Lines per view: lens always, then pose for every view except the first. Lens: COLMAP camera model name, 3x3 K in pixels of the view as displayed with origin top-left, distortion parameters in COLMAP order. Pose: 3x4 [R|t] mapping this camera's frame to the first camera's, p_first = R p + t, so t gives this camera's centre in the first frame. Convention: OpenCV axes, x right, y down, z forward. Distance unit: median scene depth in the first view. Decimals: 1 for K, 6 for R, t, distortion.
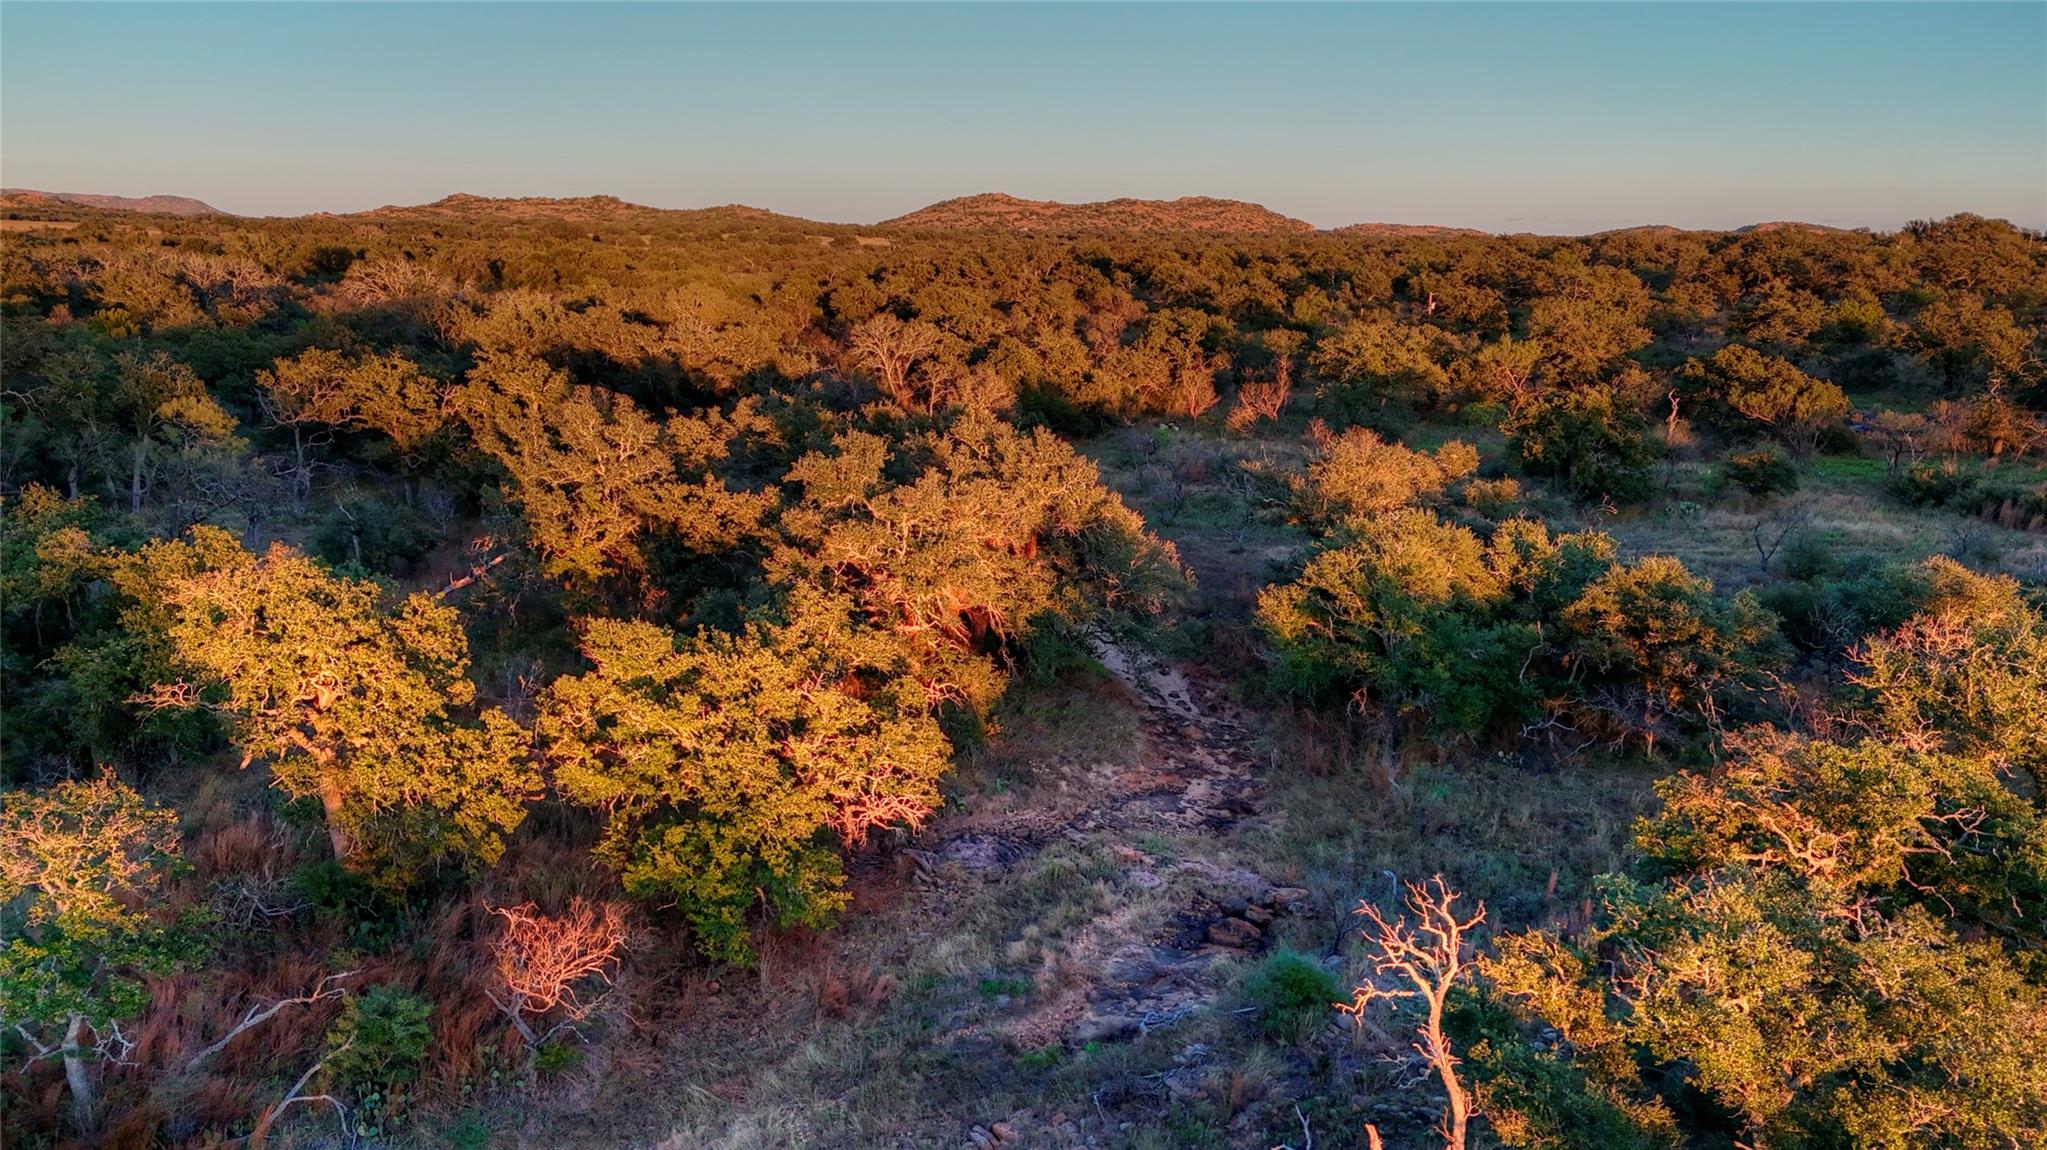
lens RADIAL K [[1473.9, 0, 1034.1], [0, 1473.9, 585.9], [0, 0, 1]] dist [0.047096, -0.035272]
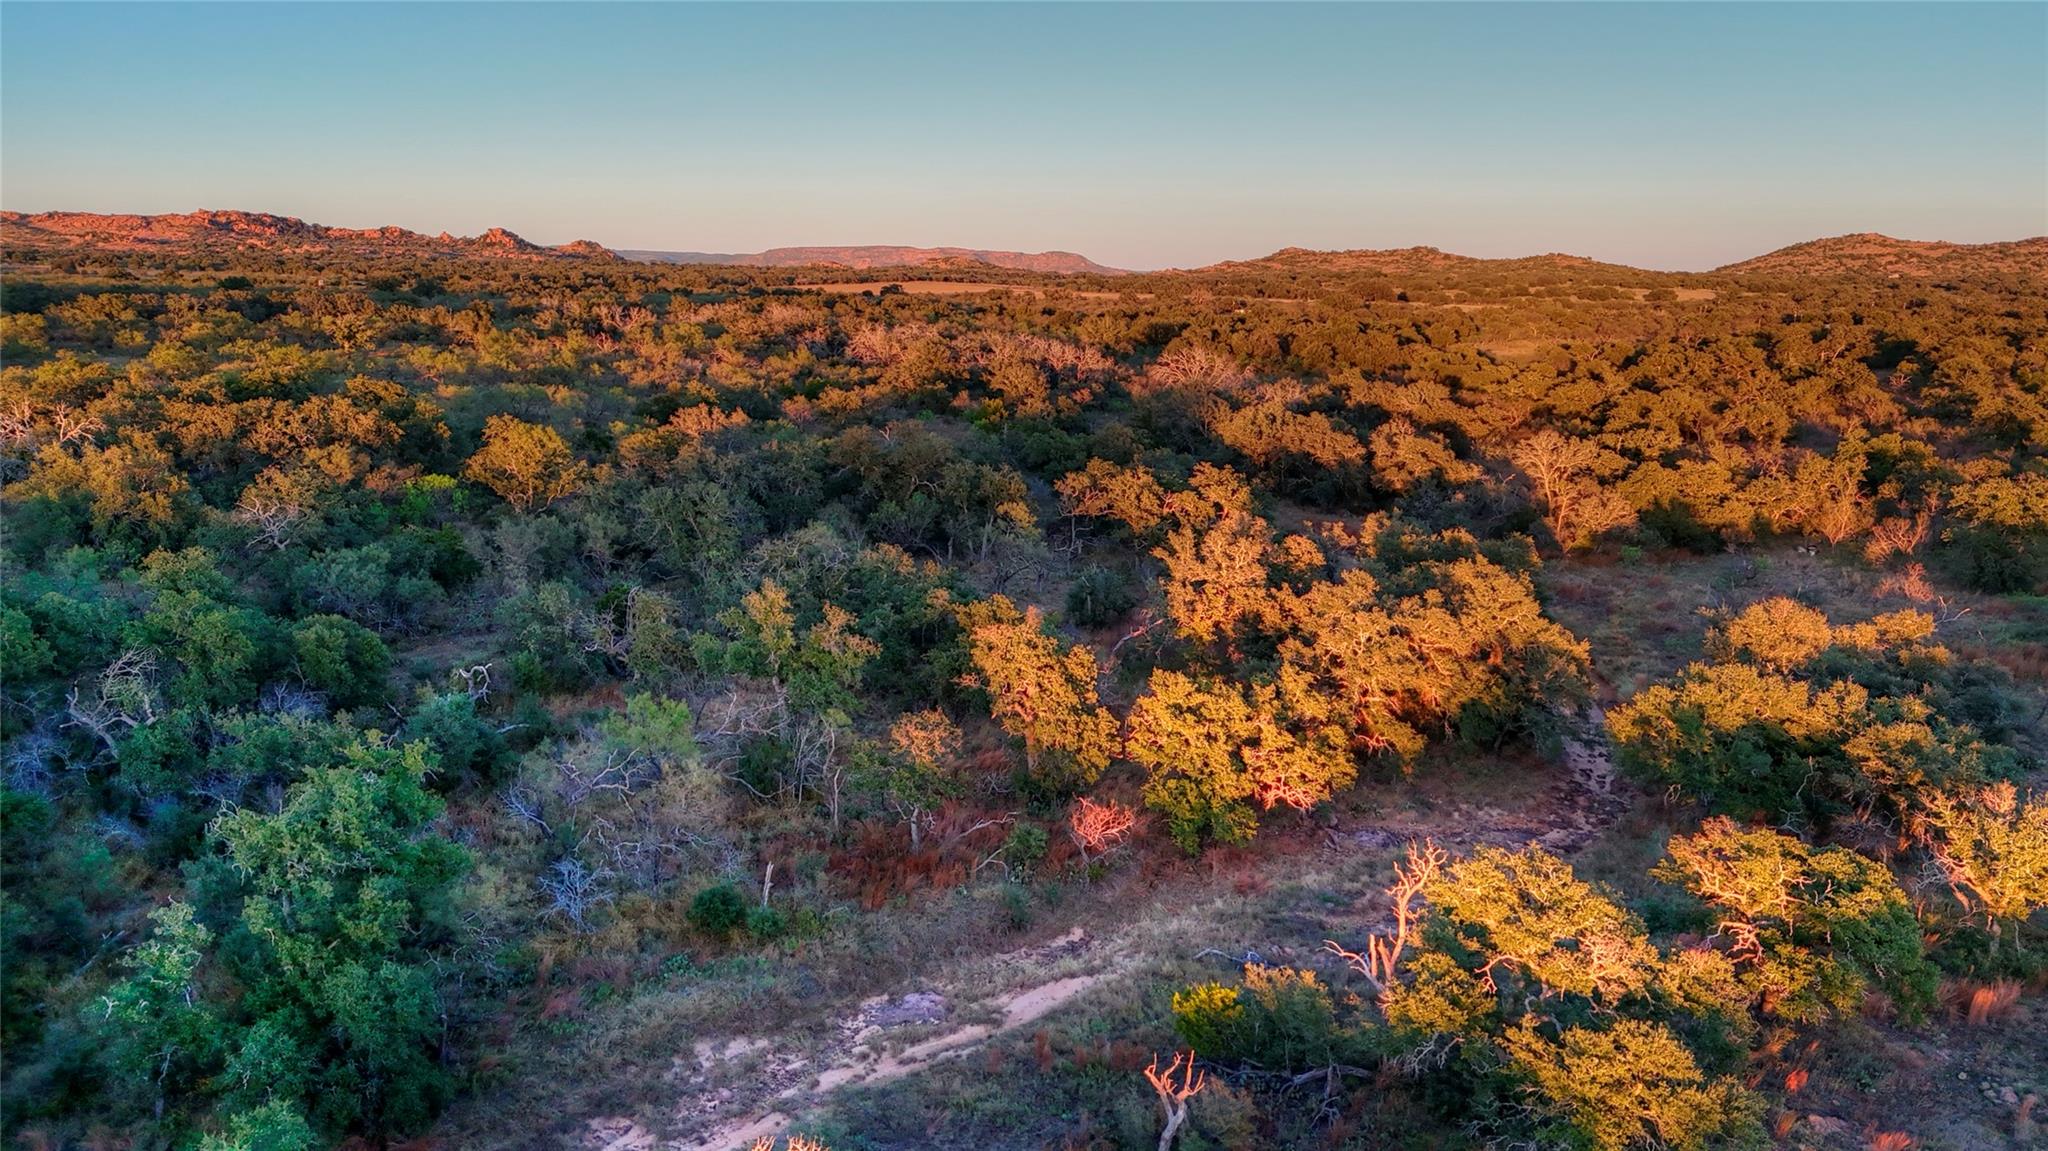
lens RADIAL K [[1474.6, 0, 1017.5], [0, 1474.6, 584.1], [0, 0, 1]] dist [0.047096, -0.035272]
pose [[0.858411, 0.098757, -0.503367, 0.475350], [-0.113533, 0.993533, 0.001311, -0.066197], [0.500241, 0.056023, 0.864072, -0.716616]]
